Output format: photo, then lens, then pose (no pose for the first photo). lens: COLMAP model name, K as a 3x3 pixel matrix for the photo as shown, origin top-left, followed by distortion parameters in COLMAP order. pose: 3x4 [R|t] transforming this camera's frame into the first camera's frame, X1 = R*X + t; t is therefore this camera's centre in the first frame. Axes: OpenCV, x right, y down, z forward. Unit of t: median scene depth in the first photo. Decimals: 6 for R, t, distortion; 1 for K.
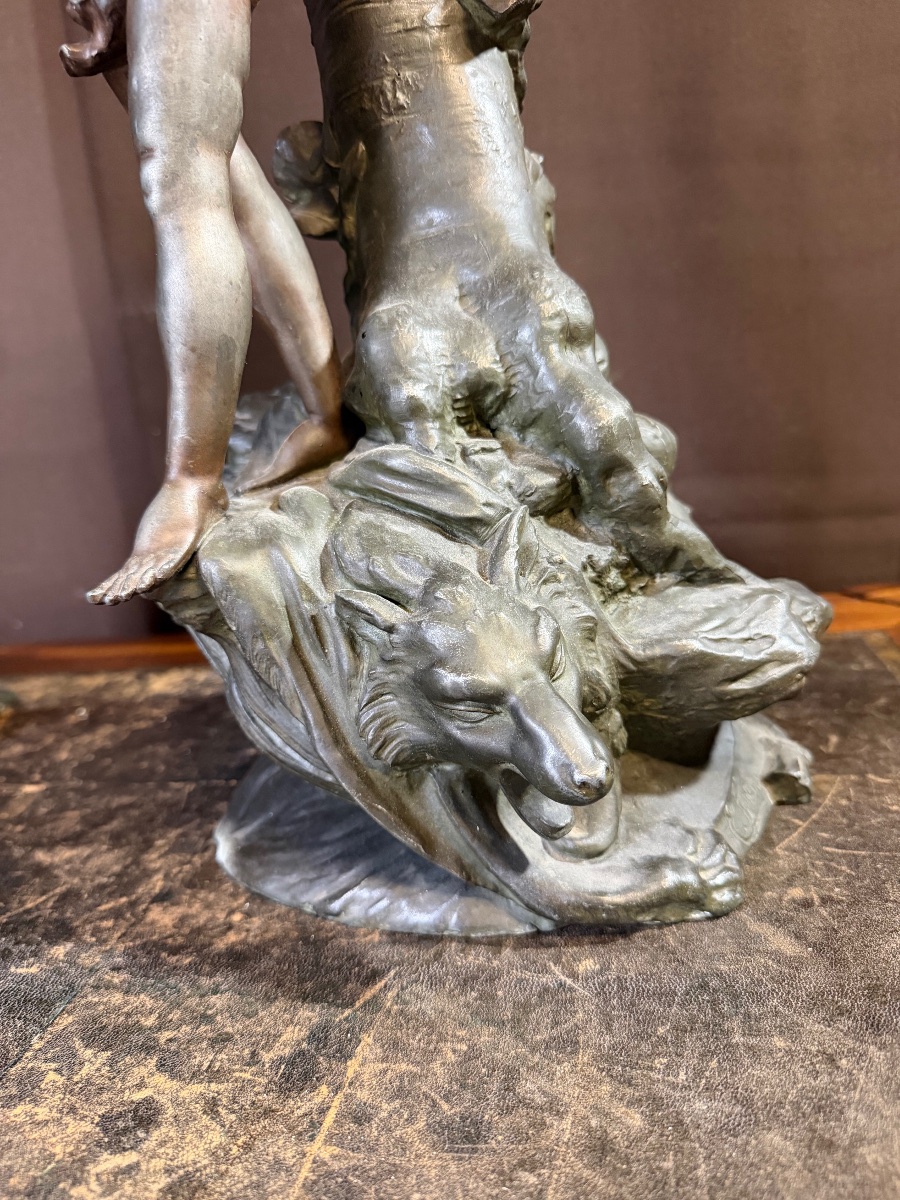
lens RADIAL K [[900.1, 0, 445.6], [0, 900.1, 603.5], [0, 0, 1]] dist [-0.004168, -0.008669]
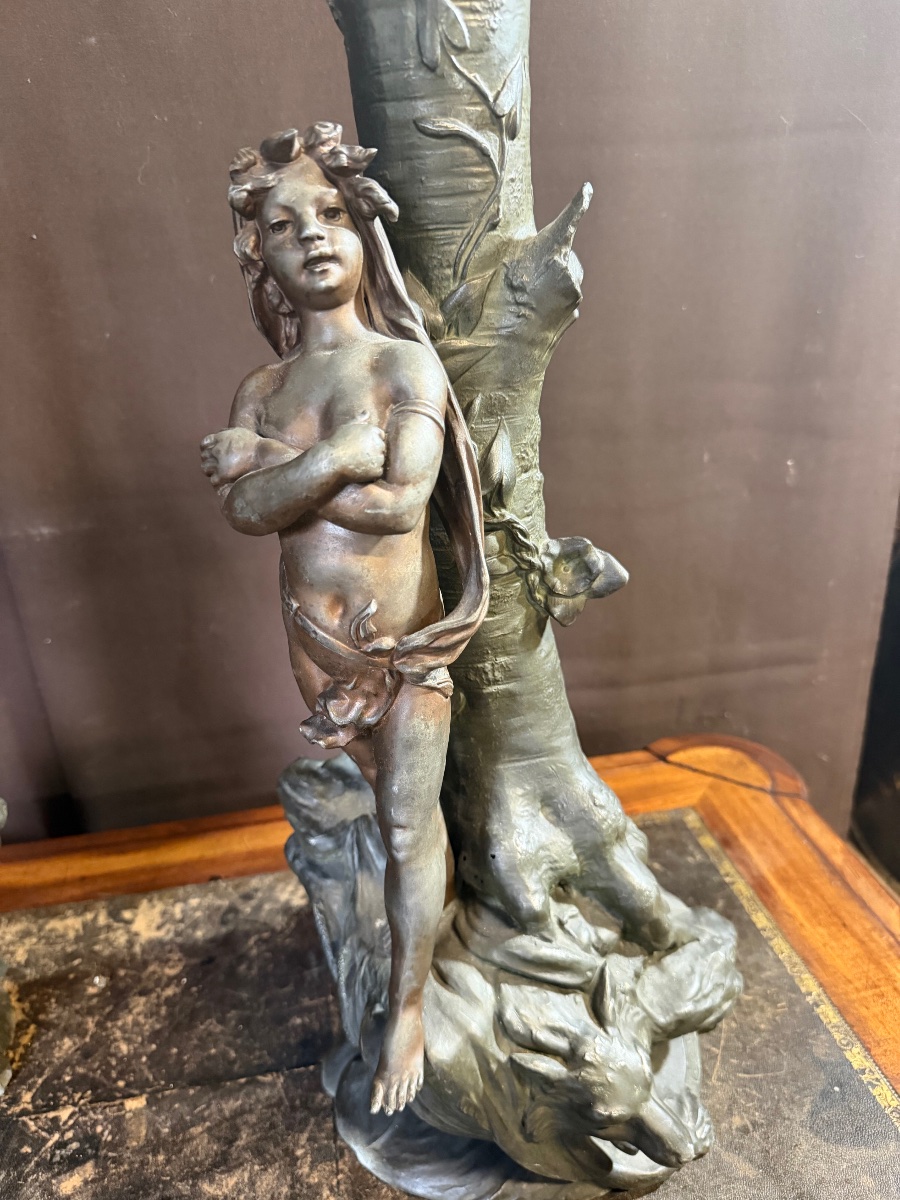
lens RADIAL K [[900.1, 0, 445.6], [0, 900.1, 603.5], [0, 0, 1]] dist [-0.004168, -0.008669]
pose [[0.934422, -0.088480, 0.345003, -0.605153], [0.042016, 0.989272, 0.139913, -0.874035], [-0.353682, -0.116242, 0.928115, -0.278583]]
